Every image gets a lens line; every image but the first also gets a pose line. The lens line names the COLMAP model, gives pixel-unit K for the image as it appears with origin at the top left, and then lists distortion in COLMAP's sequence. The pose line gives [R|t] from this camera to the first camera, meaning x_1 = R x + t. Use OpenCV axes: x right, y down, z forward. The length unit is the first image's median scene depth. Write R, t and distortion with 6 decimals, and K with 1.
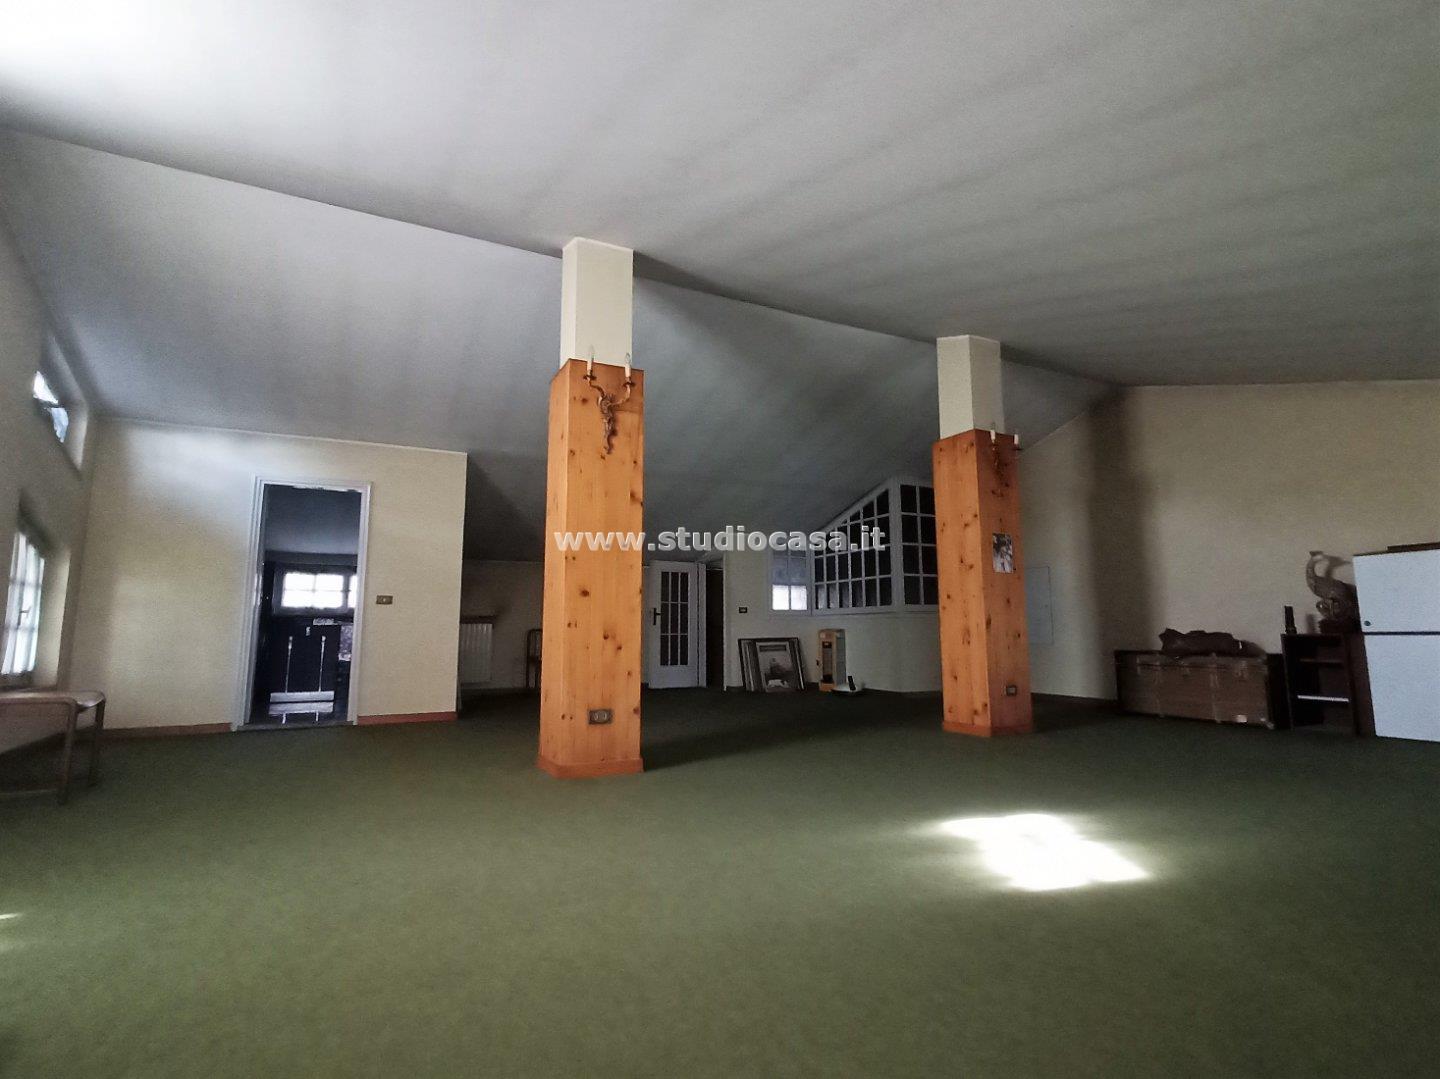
lens RADIAL K [[716.4, 0, 720.0], [0, 716.4, 539.5], [0, 0, 1]] dist [0.009107, -0.000469]
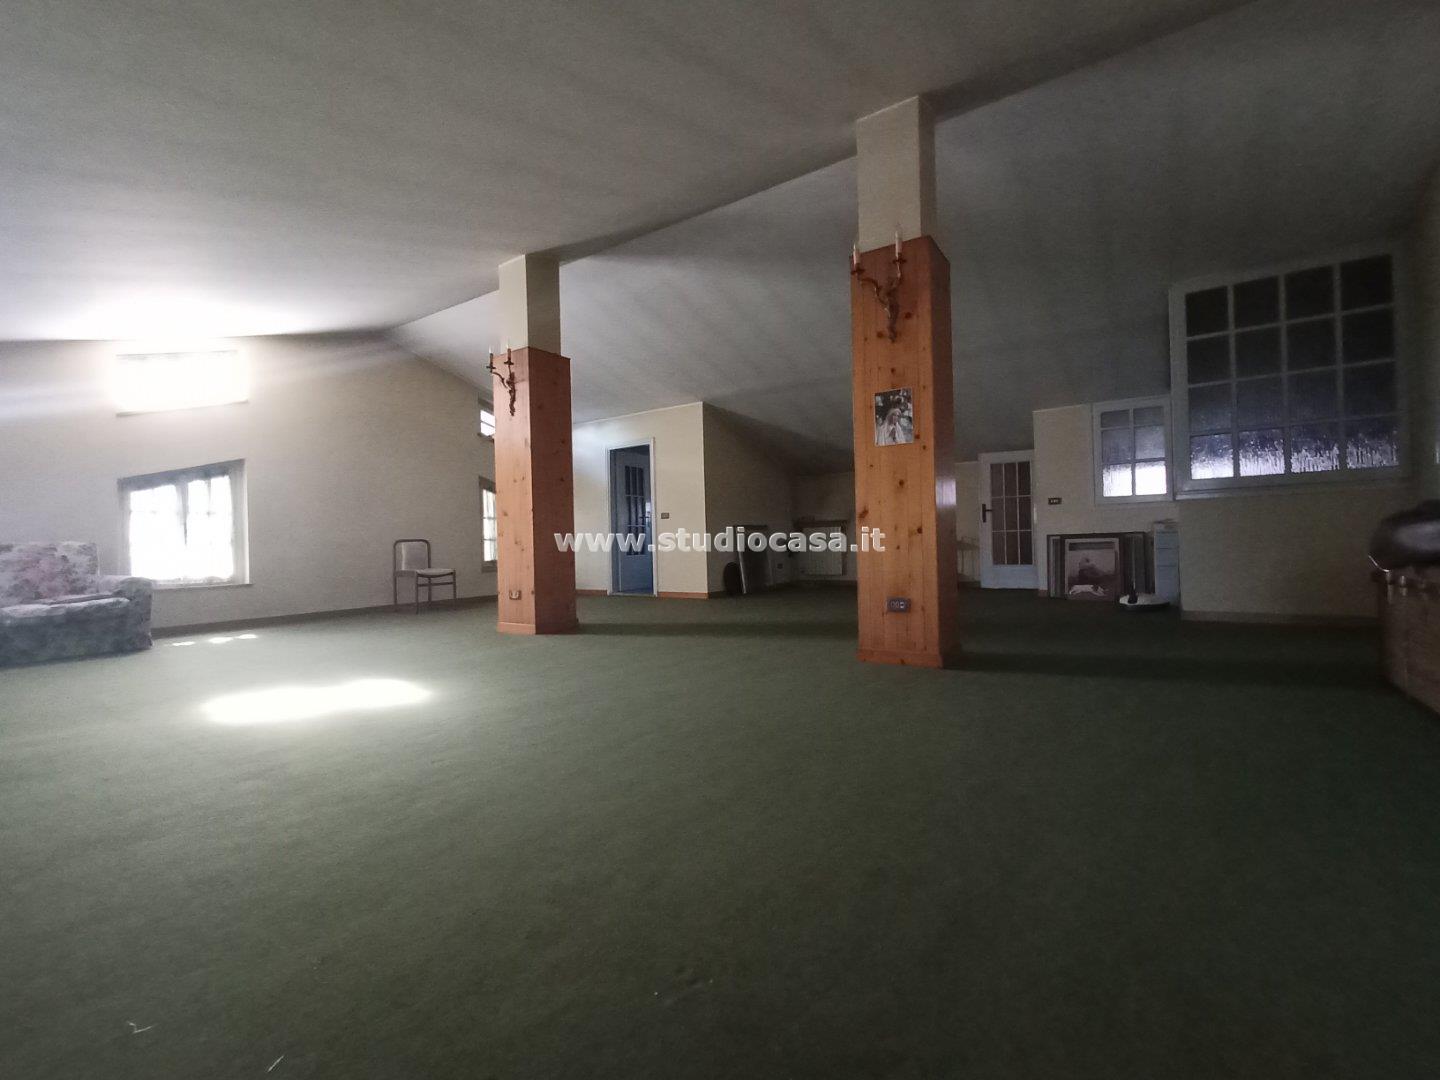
lens RADIAL K [[646.9, 0, 720.0], [0, 646.9, 540.0], [0, 0, 1]] dist [-0.008050, 0.000075]
pose [[0.486764, -0.011943, -0.873452, 0.512349], [0.136782, 0.988614, 0.062709, 0.044516], [0.862758, -0.149997, 0.482855, 0.305204]]
